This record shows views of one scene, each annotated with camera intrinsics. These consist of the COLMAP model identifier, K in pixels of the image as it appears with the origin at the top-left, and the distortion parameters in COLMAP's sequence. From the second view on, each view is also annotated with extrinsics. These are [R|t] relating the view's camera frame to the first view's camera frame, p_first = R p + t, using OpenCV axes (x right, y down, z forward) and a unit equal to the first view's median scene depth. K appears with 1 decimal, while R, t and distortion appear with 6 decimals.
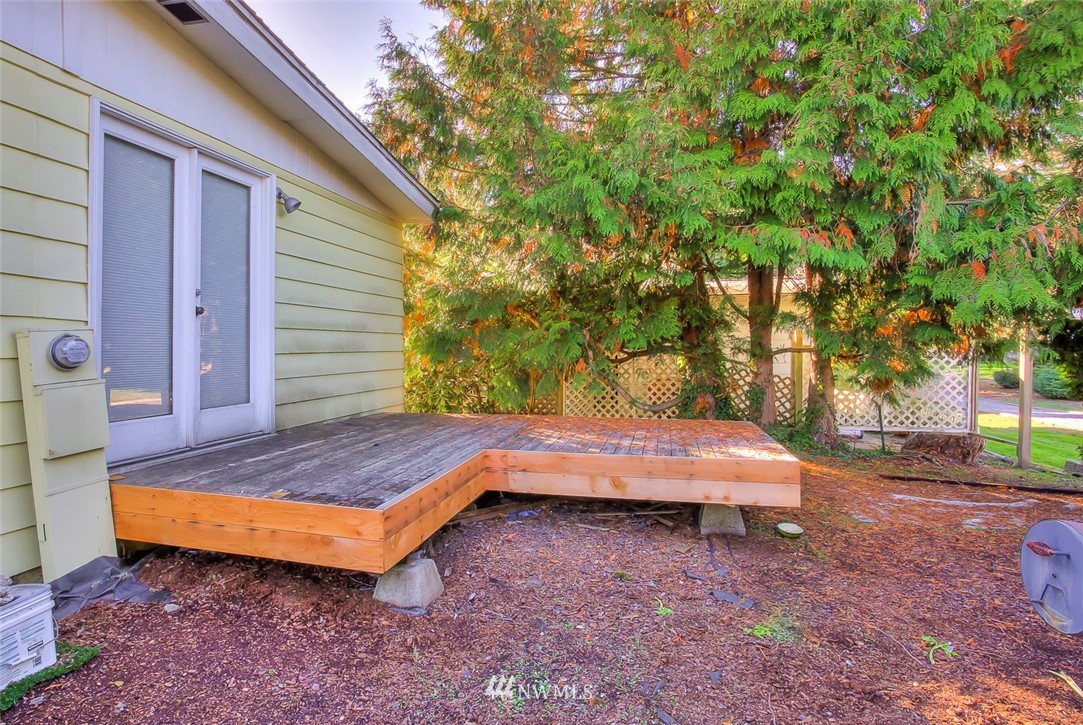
lens RADIAL K [[532.4, 0, 539.4], [0, 532.4, 340.6], [0, 0, 1]] dist [-0.045916, 0.026764]
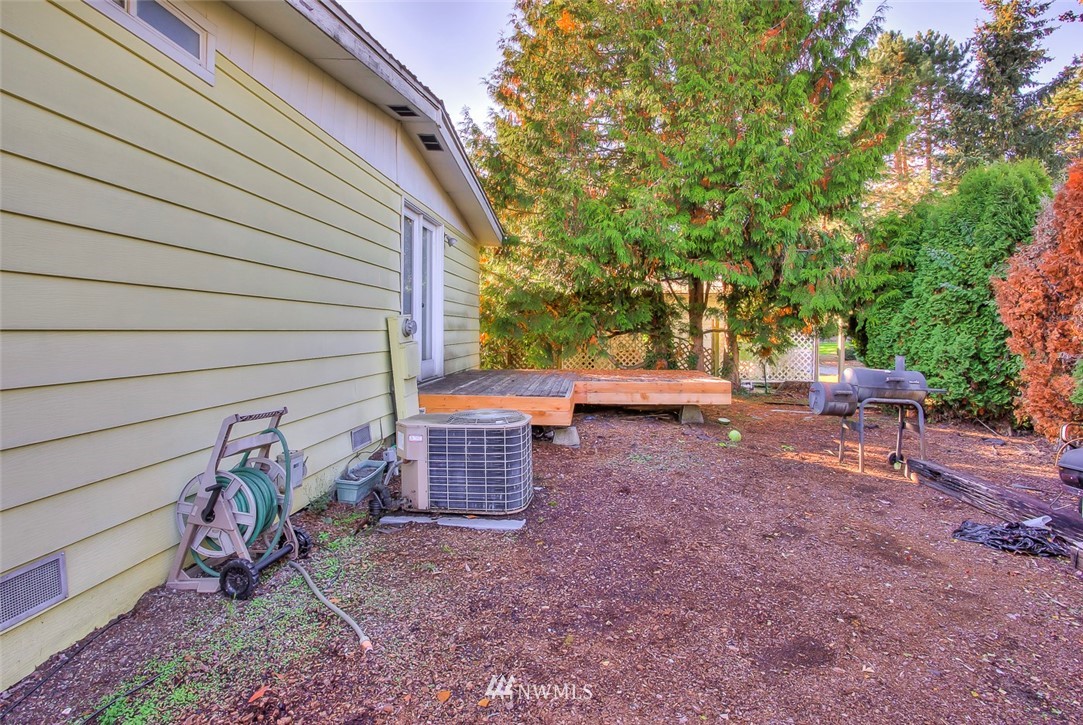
lens RADIAL K [[546.8, 0, 539.1], [0, 546.8, 322.3], [0, 0, 1]] dist [-0.050176, 0.021925]
pose [[0.982540, 0.008217, 0.185868, -0.382455], [-0.007551, 0.999962, -0.004292, 0.003356], [-0.185896, 0.002814, 0.982565, -0.569753]]
